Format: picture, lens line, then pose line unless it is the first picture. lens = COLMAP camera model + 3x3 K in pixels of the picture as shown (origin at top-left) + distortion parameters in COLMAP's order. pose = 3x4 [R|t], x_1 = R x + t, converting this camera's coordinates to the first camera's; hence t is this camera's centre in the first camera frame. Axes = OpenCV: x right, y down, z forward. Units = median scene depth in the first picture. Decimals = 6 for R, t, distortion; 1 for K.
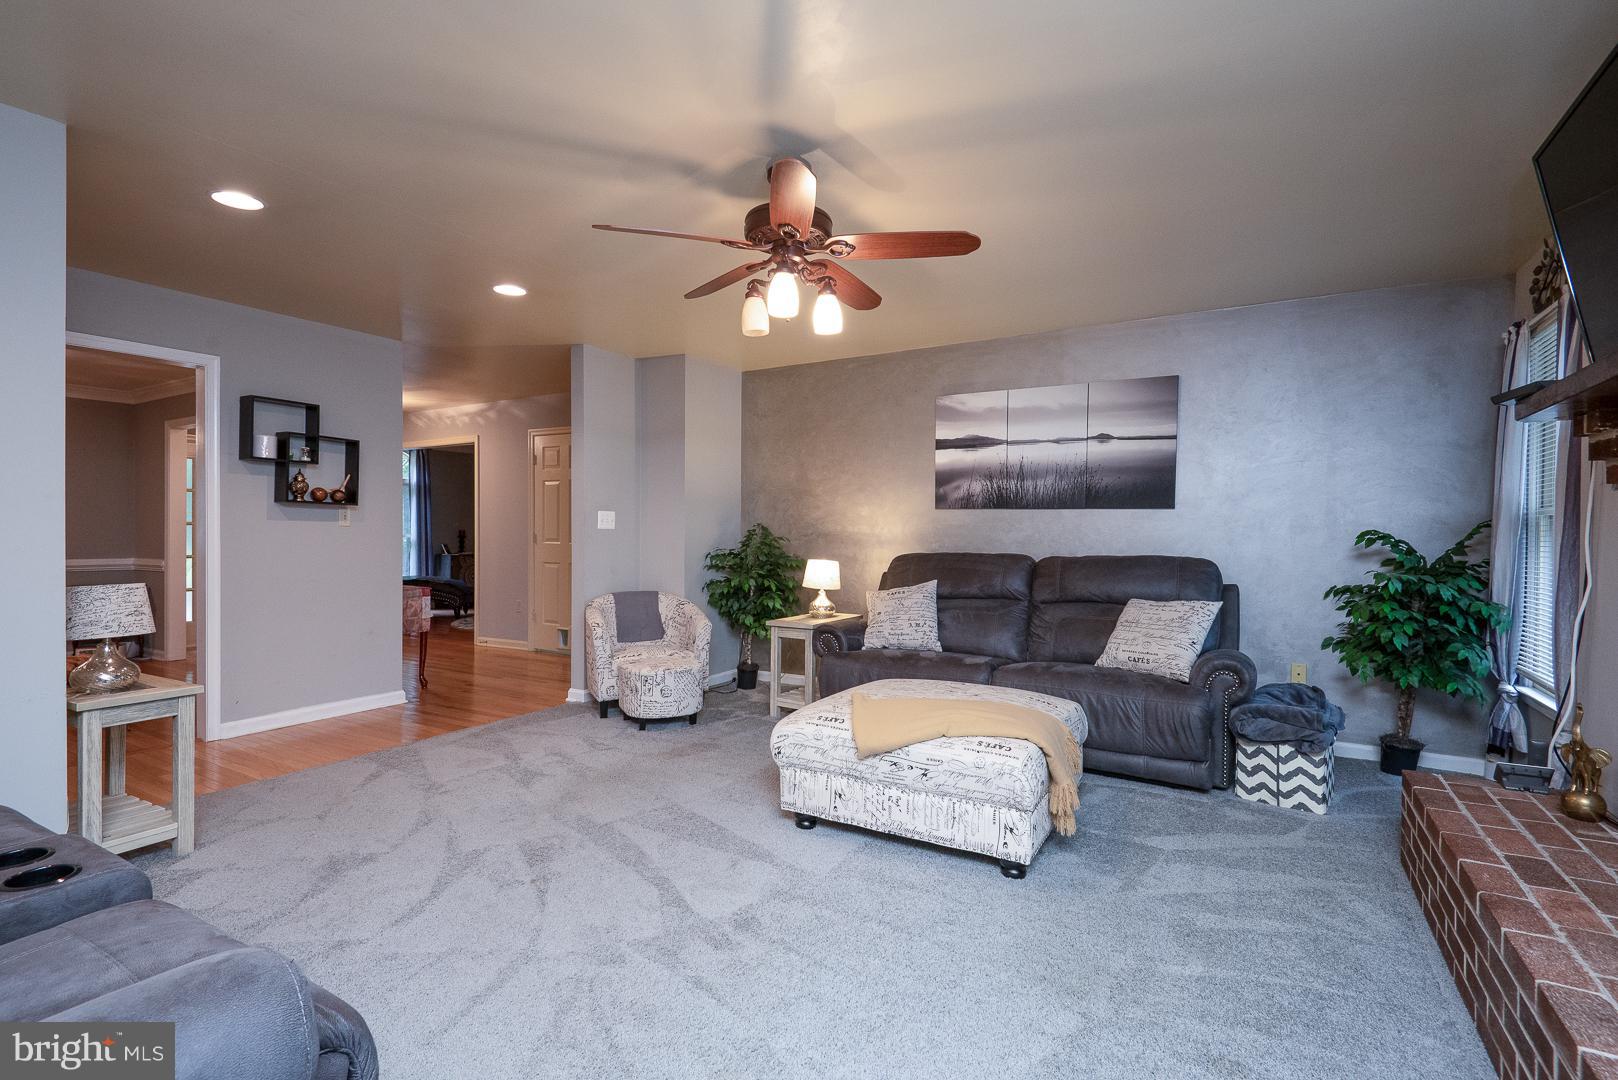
lens RADIAL K [[742.3, 0, 812.6], [0, 742.3, 544.9], [0, 0, 1]] dist [0.000816, -0.000006]
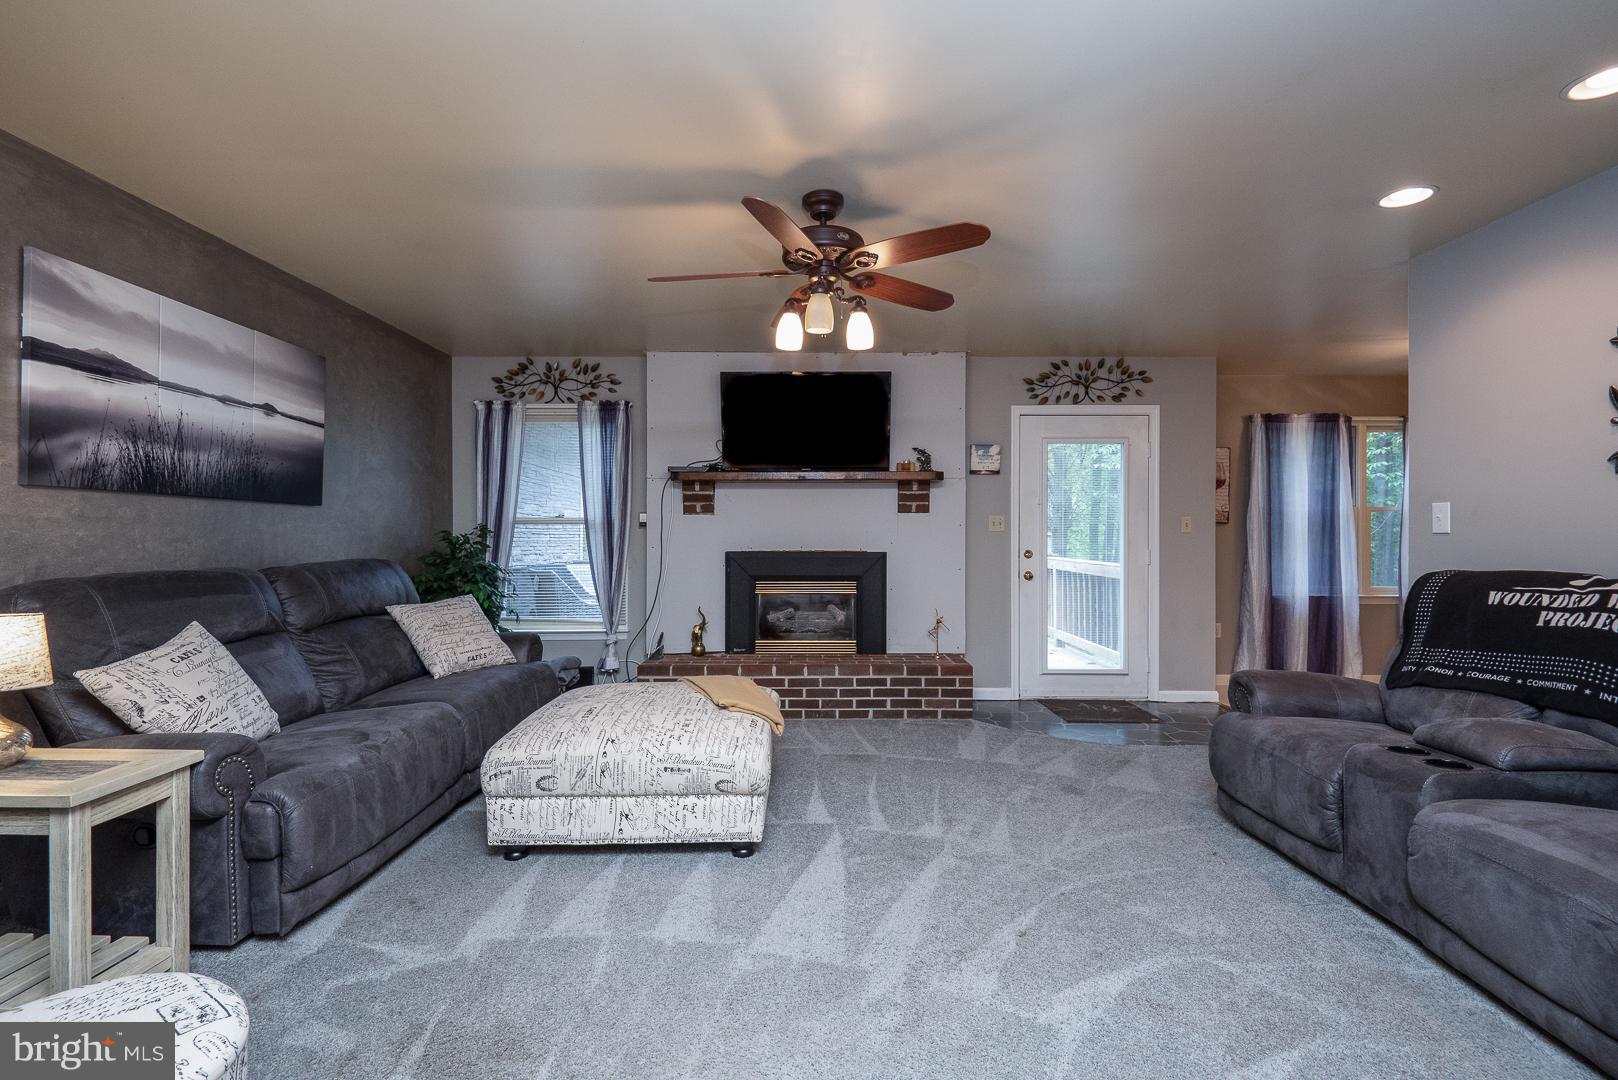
lens RADIAL K [[742.3, 0, 809.7], [0, 742.3, 536.8], [0, 0, 1]] dist [0.000816, -0.000006]
pose [[-0.516434, -0.009014, 0.856280, -0.514250], [0.014218, 0.999716, 0.019099, -0.018779], [-0.856209, 0.022038, -0.516159, 0.863974]]
